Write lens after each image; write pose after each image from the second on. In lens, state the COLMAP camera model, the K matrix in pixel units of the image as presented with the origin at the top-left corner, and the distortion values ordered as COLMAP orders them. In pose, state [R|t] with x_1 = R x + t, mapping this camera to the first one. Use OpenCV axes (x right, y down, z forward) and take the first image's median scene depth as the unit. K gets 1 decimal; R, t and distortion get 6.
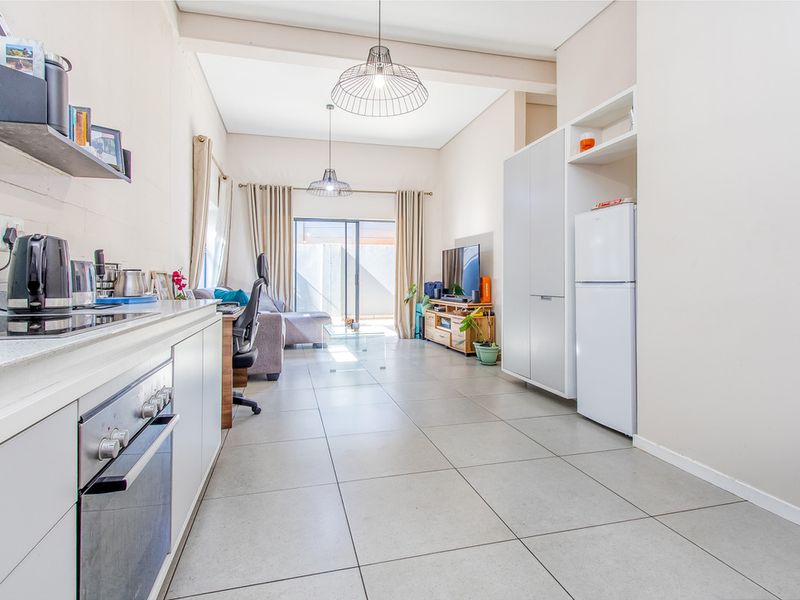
lens RADIAL K [[413.1, 0, 386.2], [0, 413.1, 274.0], [0, 0, 1]] dist [0.000346, -0.000145]
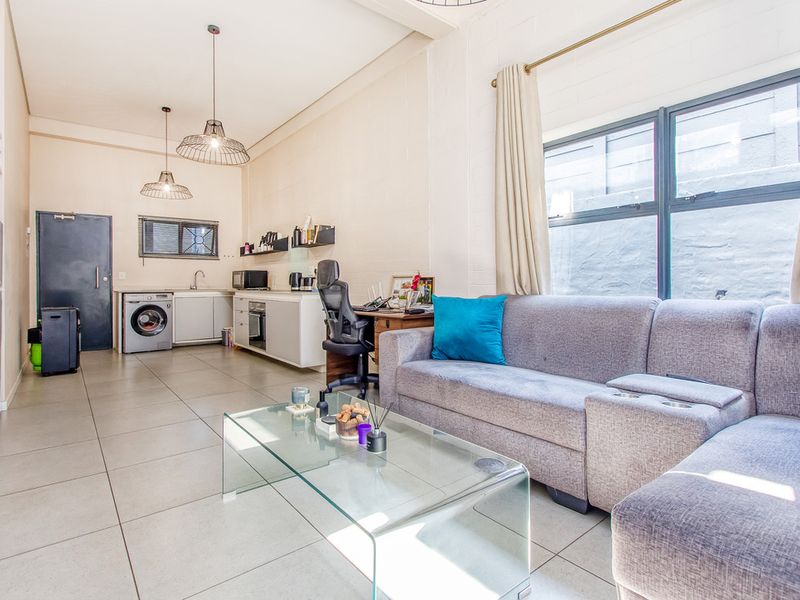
lens RADIAL K [[418.8, 0, 398.7], [0, 418.8, 281.1], [0, 0, 1]] dist [0.002329, -0.000820]
pose [[-0.908482, 0.007145, -0.417862, 0.001442], [0.014784, 0.999777, -0.015048, 0.014878], [0.417661, -0.019849, -0.908386, 1.070787]]
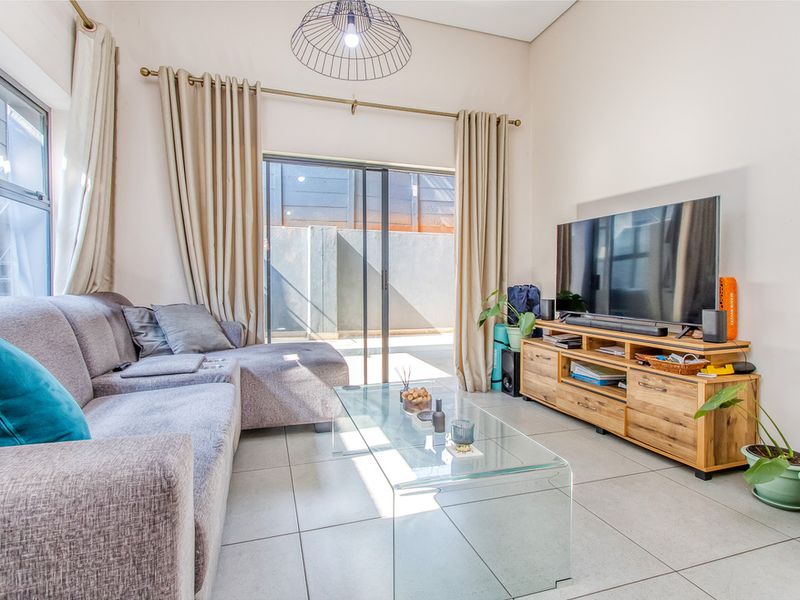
lens RADIAL K [[406.0, 0, 386.9], [0, 406.0, 289.2], [0, 0, 1]] dist [0.003237, 0.000443]
pose [[0.998255, 0.010363, 0.058135, -0.104771], [-0.012451, 0.999286, 0.035673, 0.007819], [-0.057724, -0.036335, 0.997671, 0.513948]]
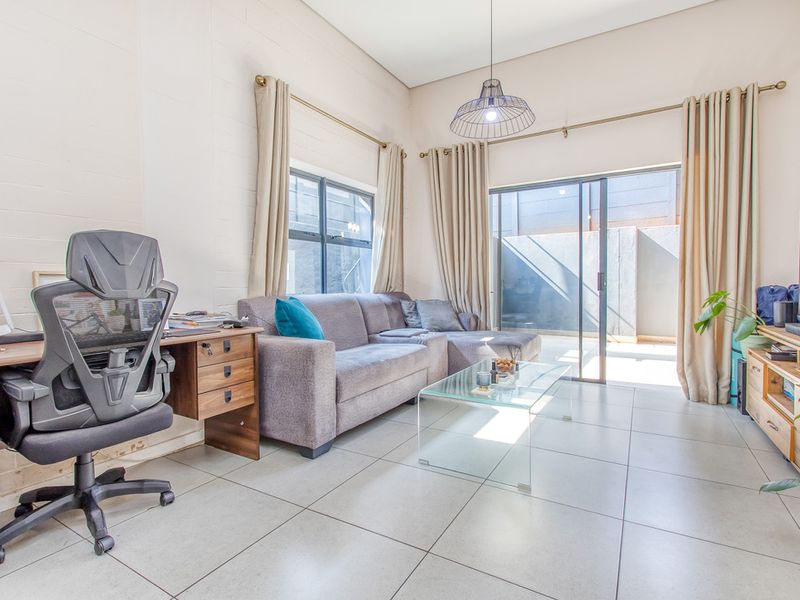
lens RADIAL K [[420.0, 0, 402.3], [0, 420.0, 290.5], [0, 0, 1]] dist [0.006548, 0.000788]
pose [[0.715364, 0.009691, -0.698685, 0.148018], [0.016330, 0.999399, 0.030581, 0.004324], [0.698562, -0.033286, 0.714775, 0.423361]]
